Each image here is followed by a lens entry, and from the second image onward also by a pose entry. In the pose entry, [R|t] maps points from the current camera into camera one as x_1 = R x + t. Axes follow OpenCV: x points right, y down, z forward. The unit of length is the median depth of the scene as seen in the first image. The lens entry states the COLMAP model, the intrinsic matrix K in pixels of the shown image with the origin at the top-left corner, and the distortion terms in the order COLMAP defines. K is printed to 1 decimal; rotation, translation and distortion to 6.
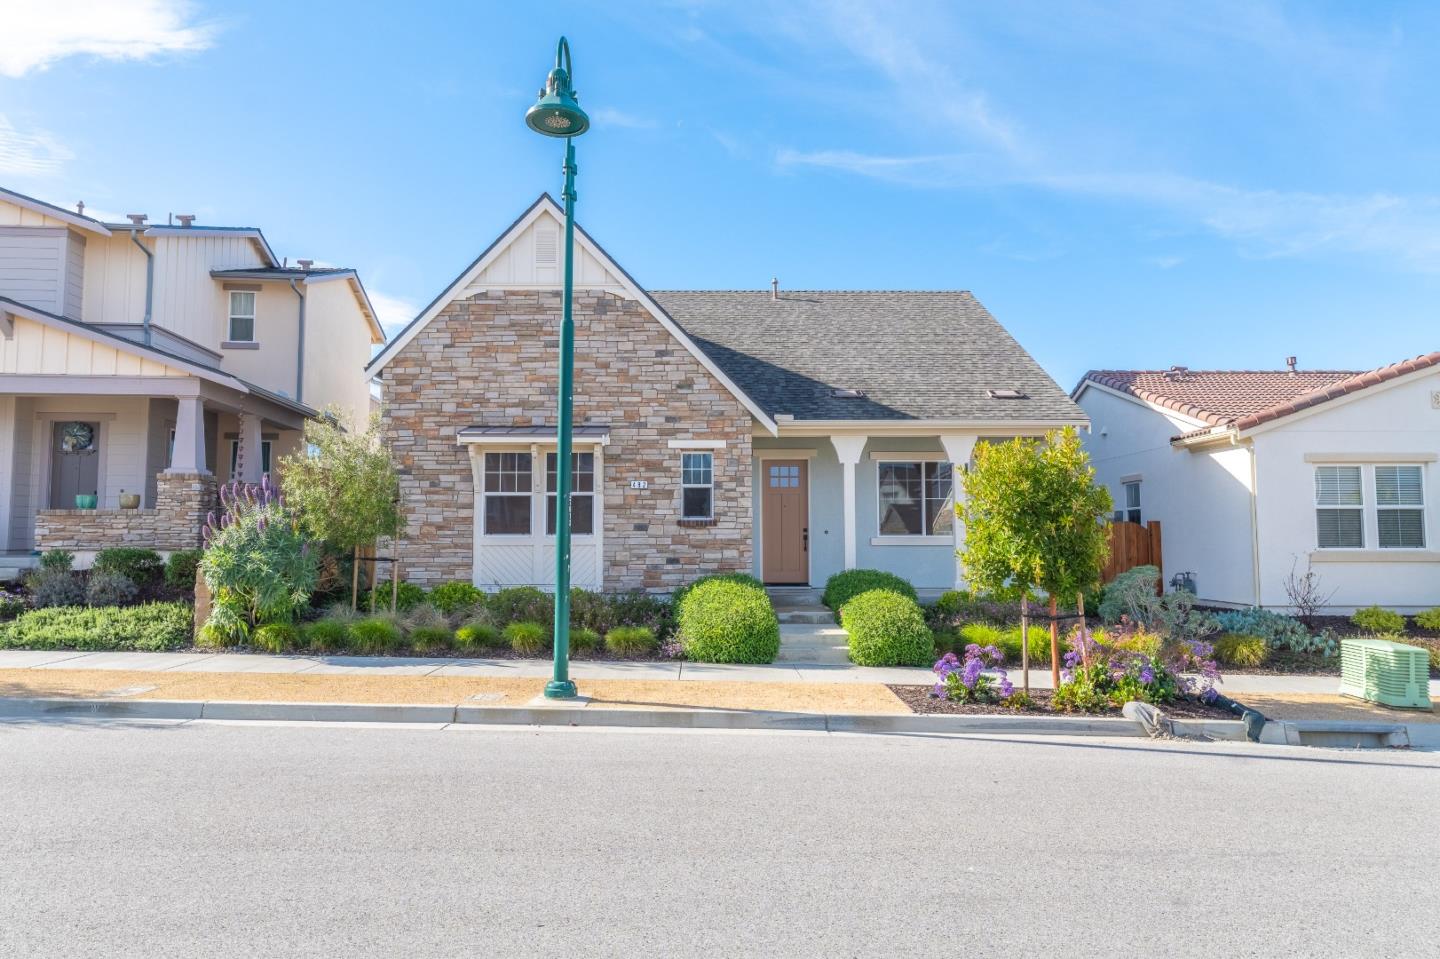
lens RADIAL K [[998.4, 0, 720.0], [0, 998.4, 479.5], [0, 0, 1]] dist [-0.003931, -0.002842]
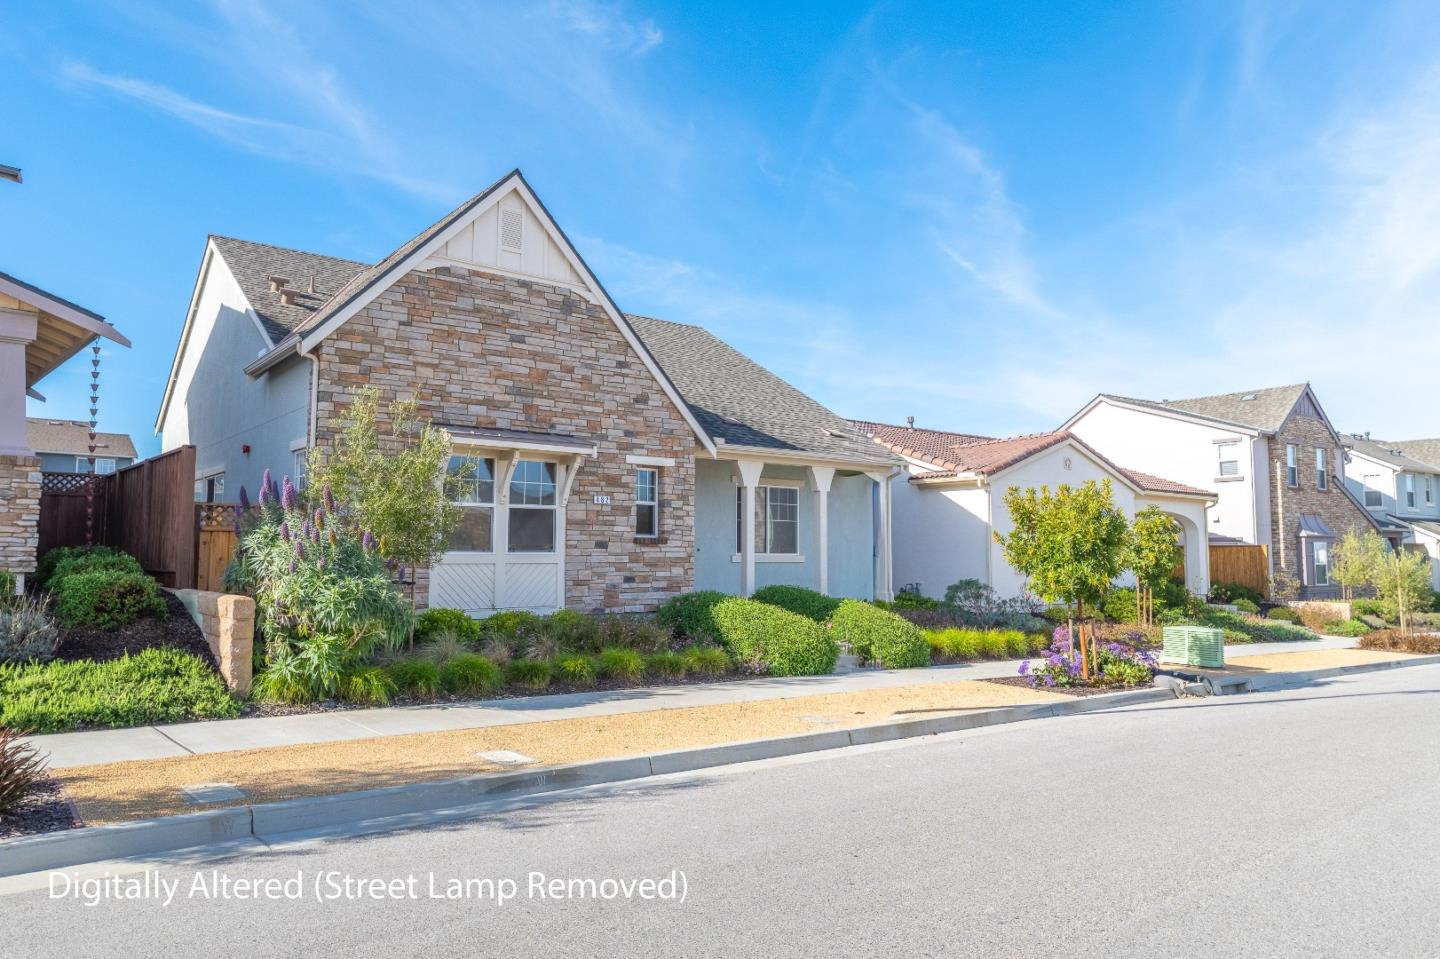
lens RADIAL K [[1045.8, 0, 720.0], [0, 1045.8, 479.5], [0, 0, 1]] dist [0.009601, 0.002615]
pose [[0.753233, 0.050602, 0.655805, -0.646235], [-0.046018, 0.998647, -0.024201, 0.004830], [-0.656142, -0.011950, 0.754542, 0.172142]]
